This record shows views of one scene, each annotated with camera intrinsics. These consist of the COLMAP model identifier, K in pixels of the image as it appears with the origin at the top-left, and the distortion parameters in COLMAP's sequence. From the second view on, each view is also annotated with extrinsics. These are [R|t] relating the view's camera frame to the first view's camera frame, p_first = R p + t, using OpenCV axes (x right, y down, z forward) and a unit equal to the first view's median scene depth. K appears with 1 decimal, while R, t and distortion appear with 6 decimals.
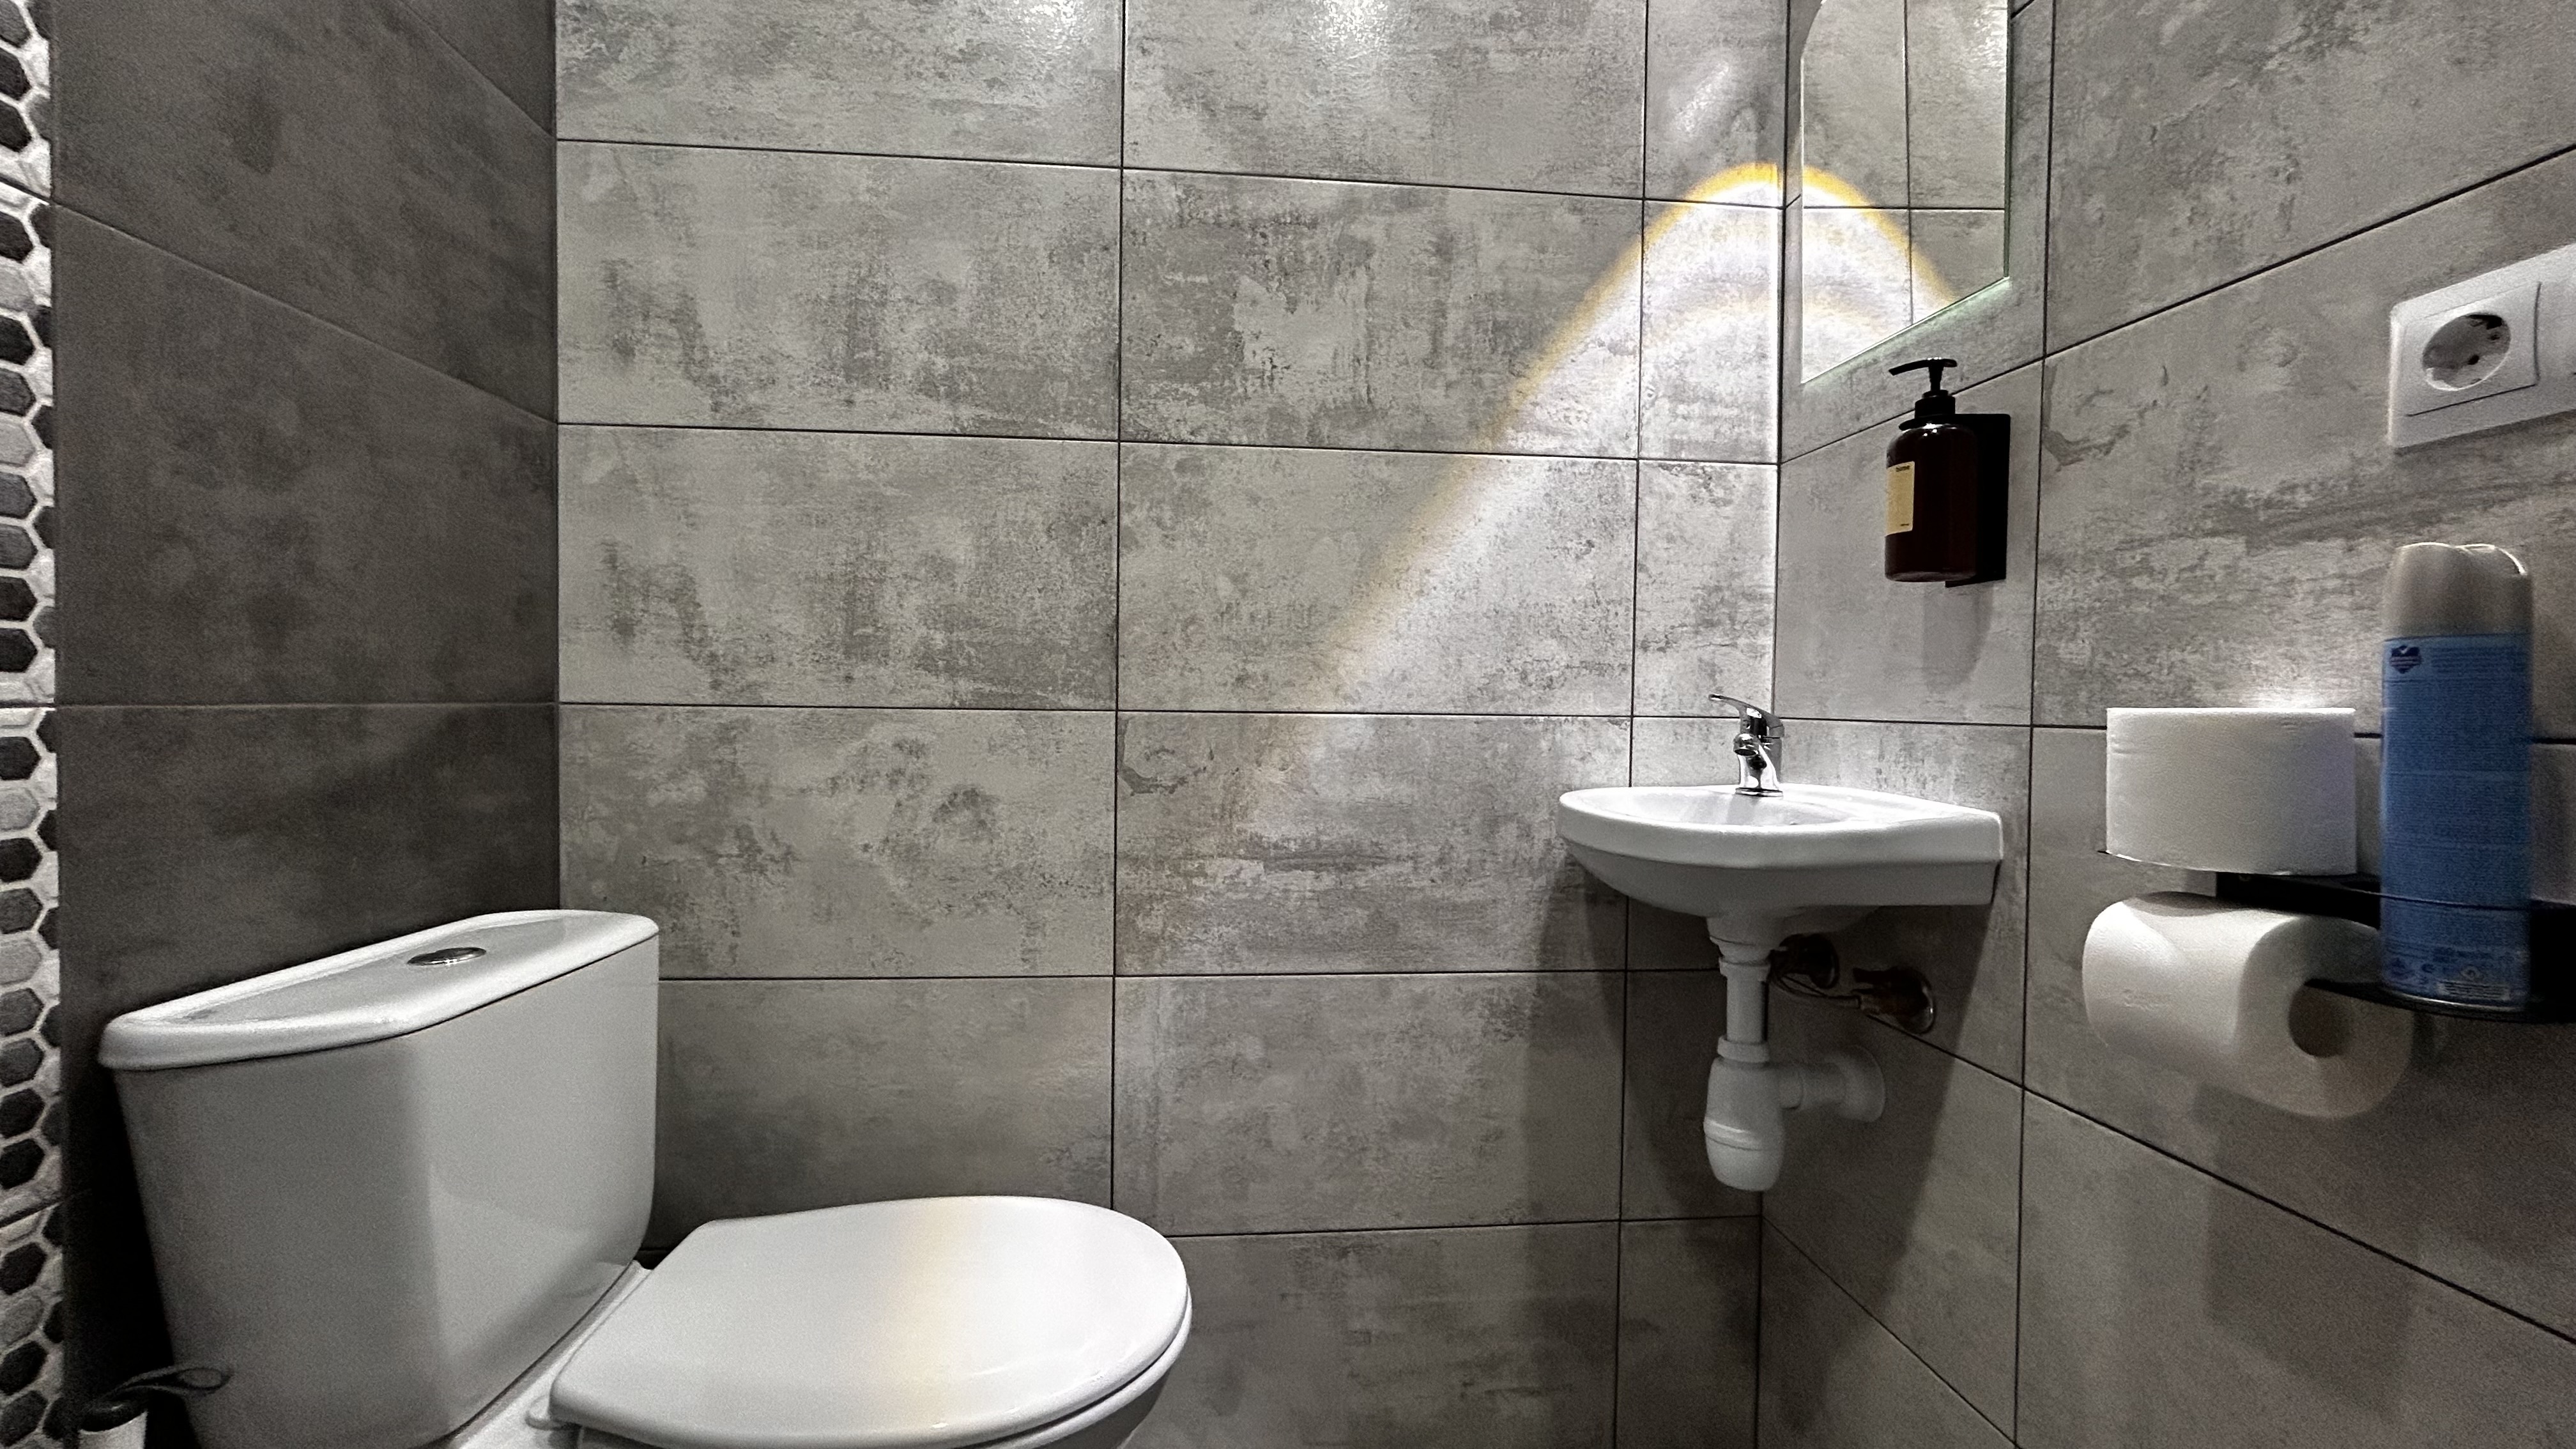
lens RADIAL K [[1043.1, 0, 1280.1], [0, 1043.1, 723.4], [0, 0, 1]] dist [-0.000520, 0.000363]
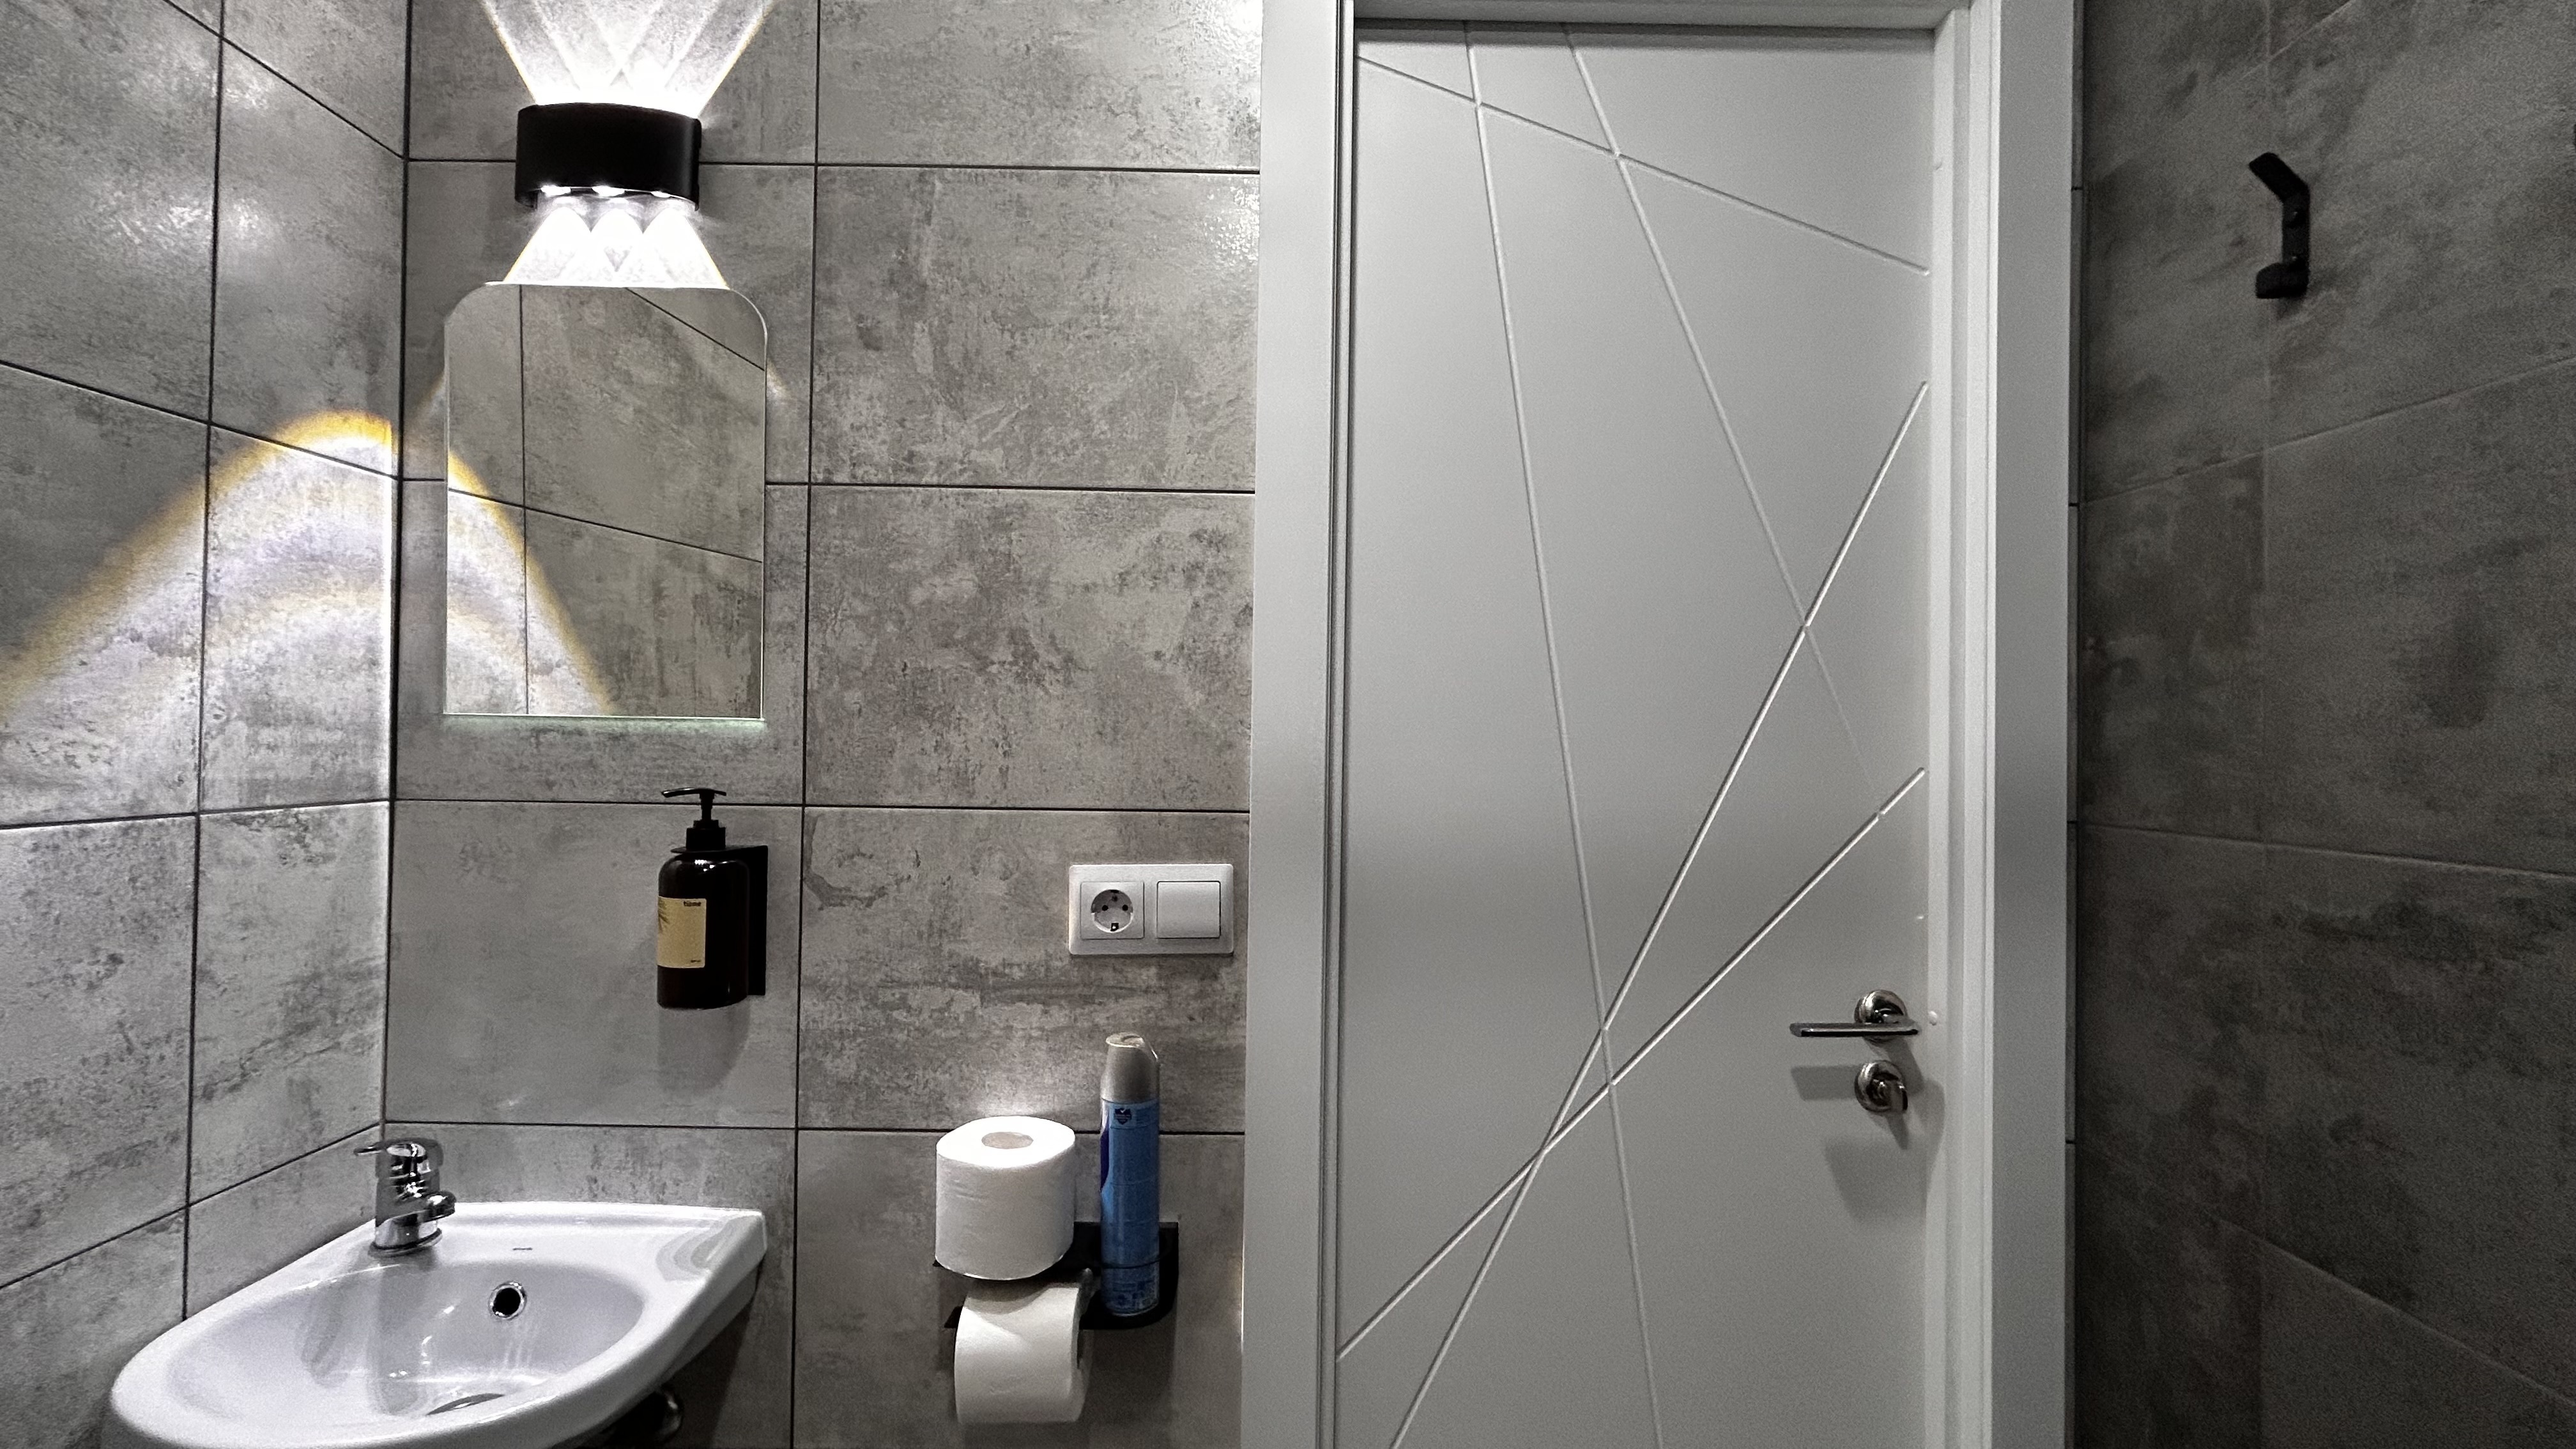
lens RADIAL K [[1043.1, 0, 1280.1], [0, 1043.1, 723.4], [0, 0, 1]] dist [-0.000520, 0.000363]
pose [[0.079992, -0.007738, 0.996765, -0.257586], [0.003748, 0.999965, 0.007462, -0.314611], [-0.996788, 0.003139, 0.080019, 0.271085]]
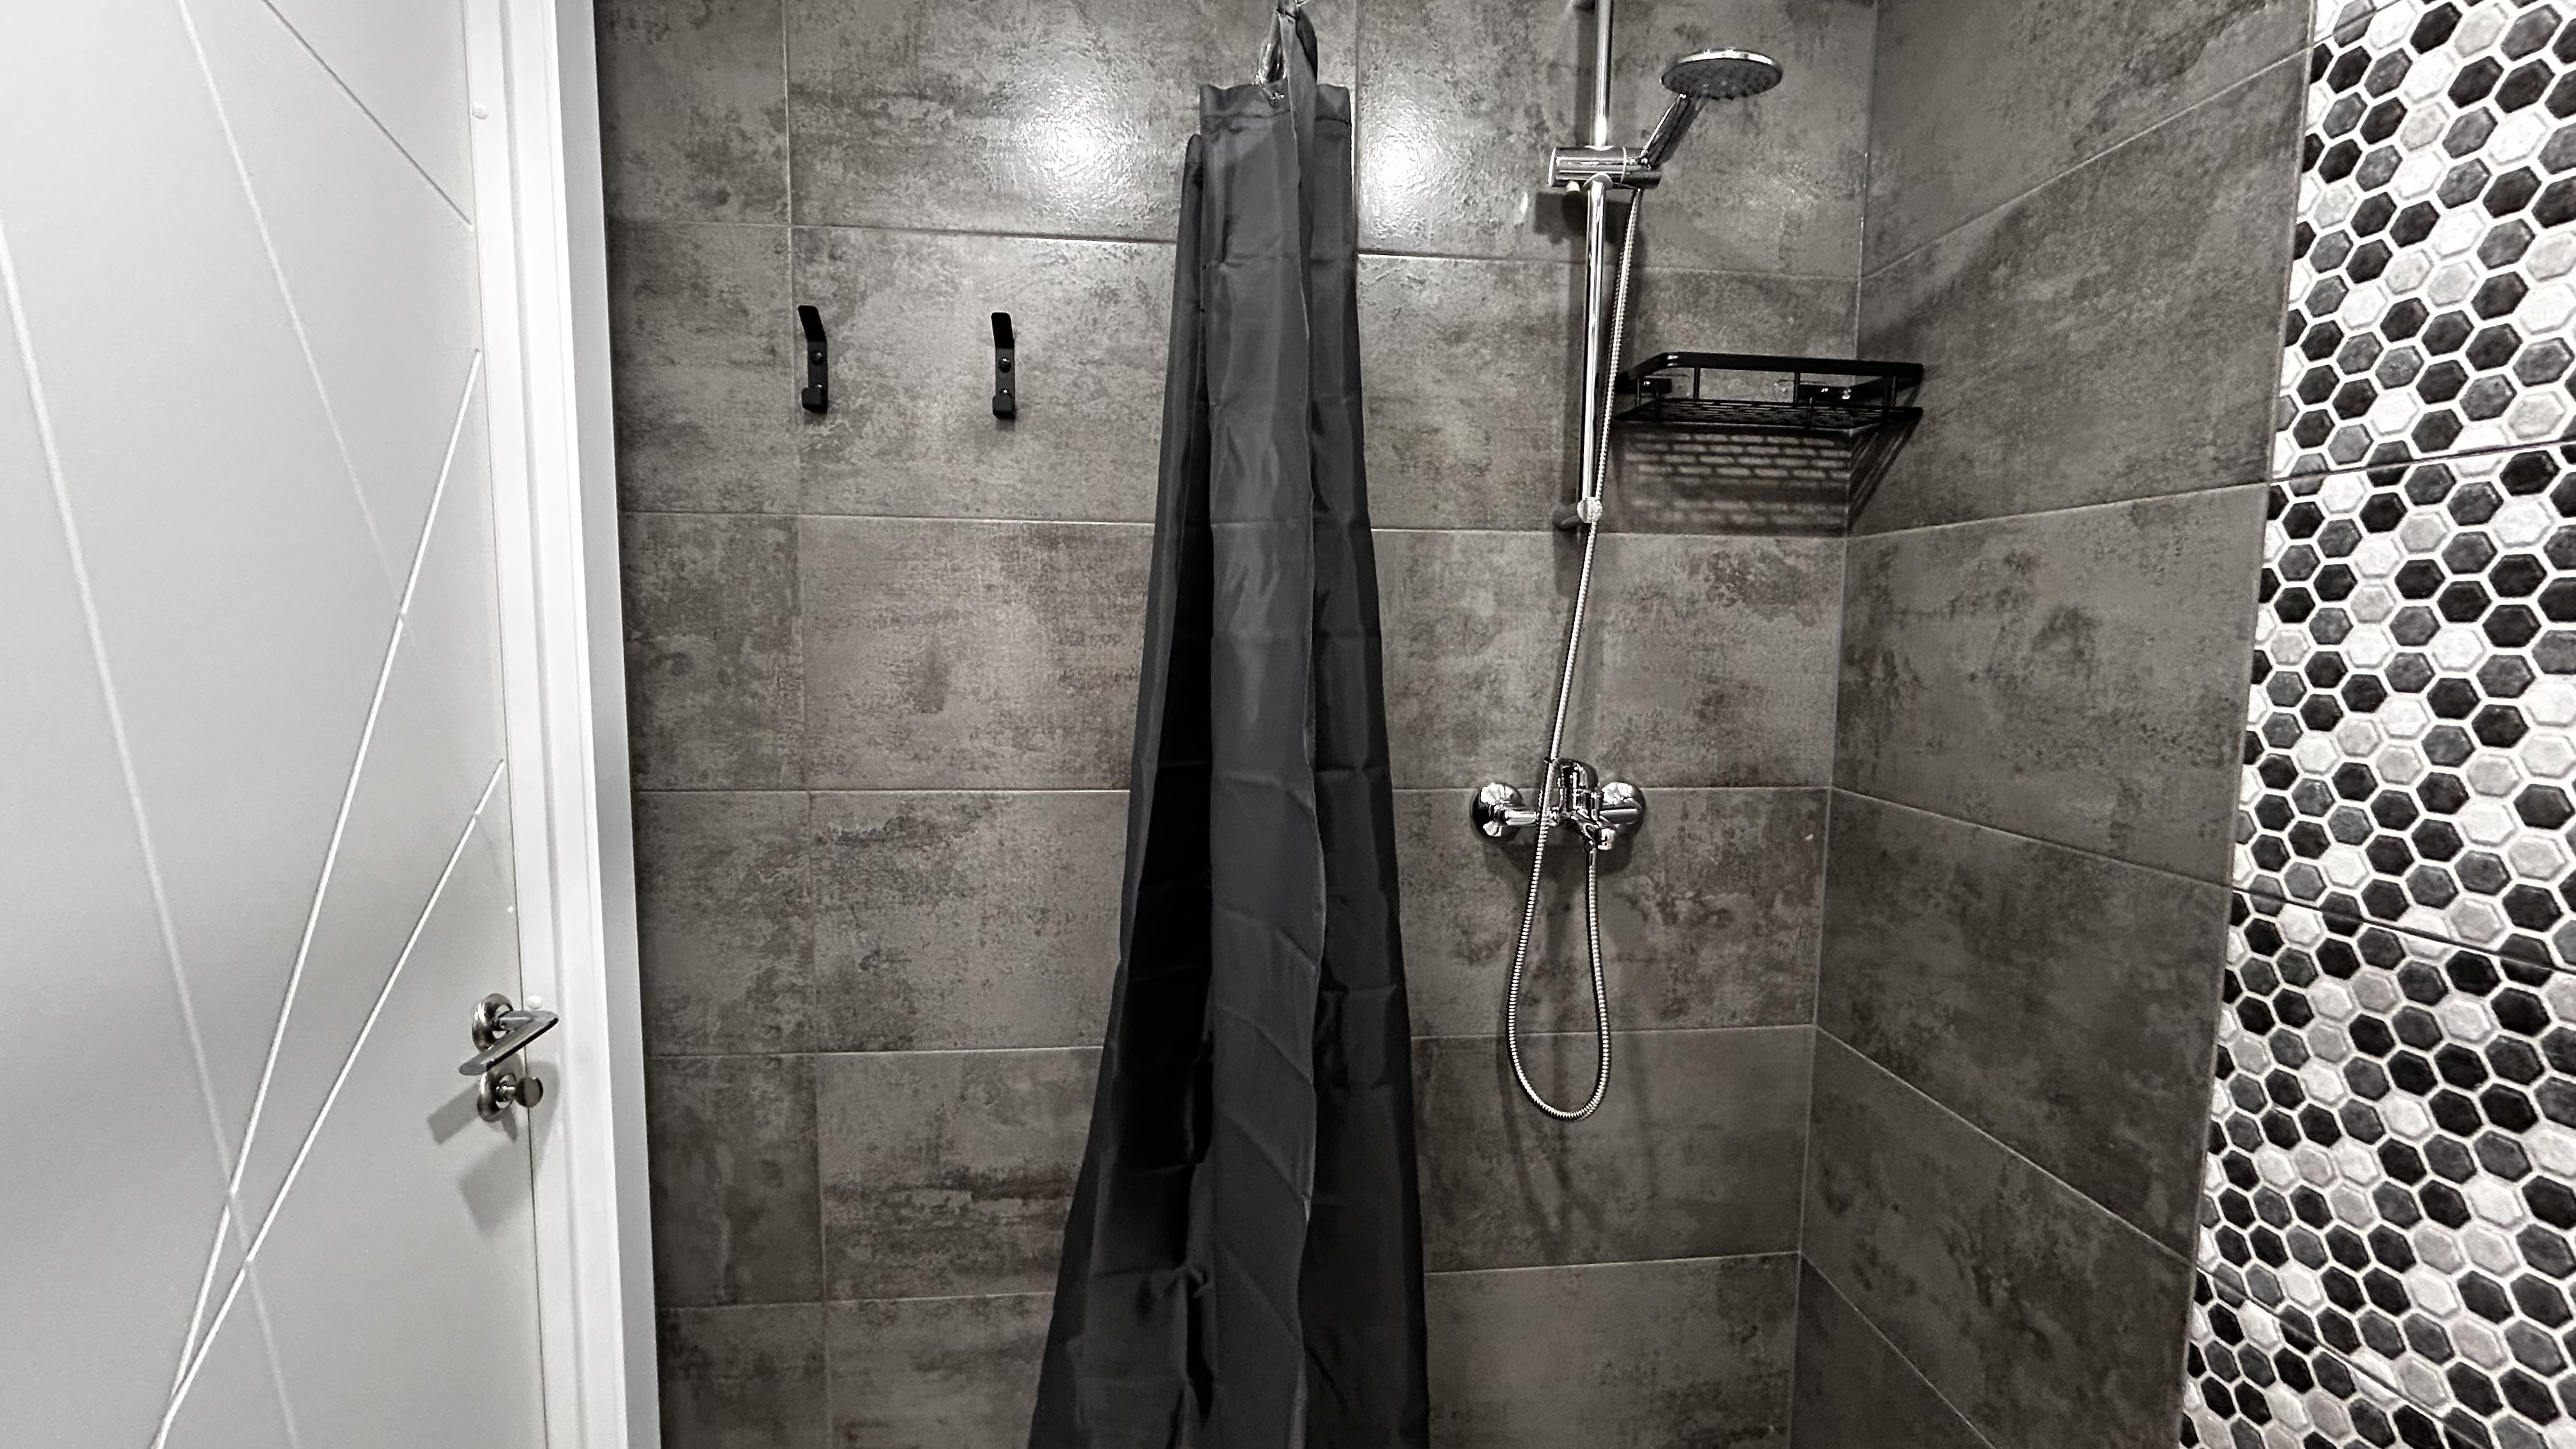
lens RADIAL K [[1043.1, 0, 1280.1], [0, 1043.1, 723.4], [0, 0, 1]] dist [-0.000520, 0.000363]
pose [[-0.999269, -0.030938, -0.022455, 0.002430], [-0.033135, 0.993903, 0.105162, -0.396038], [0.019065, 0.105829, -0.994202, 0.609489]]
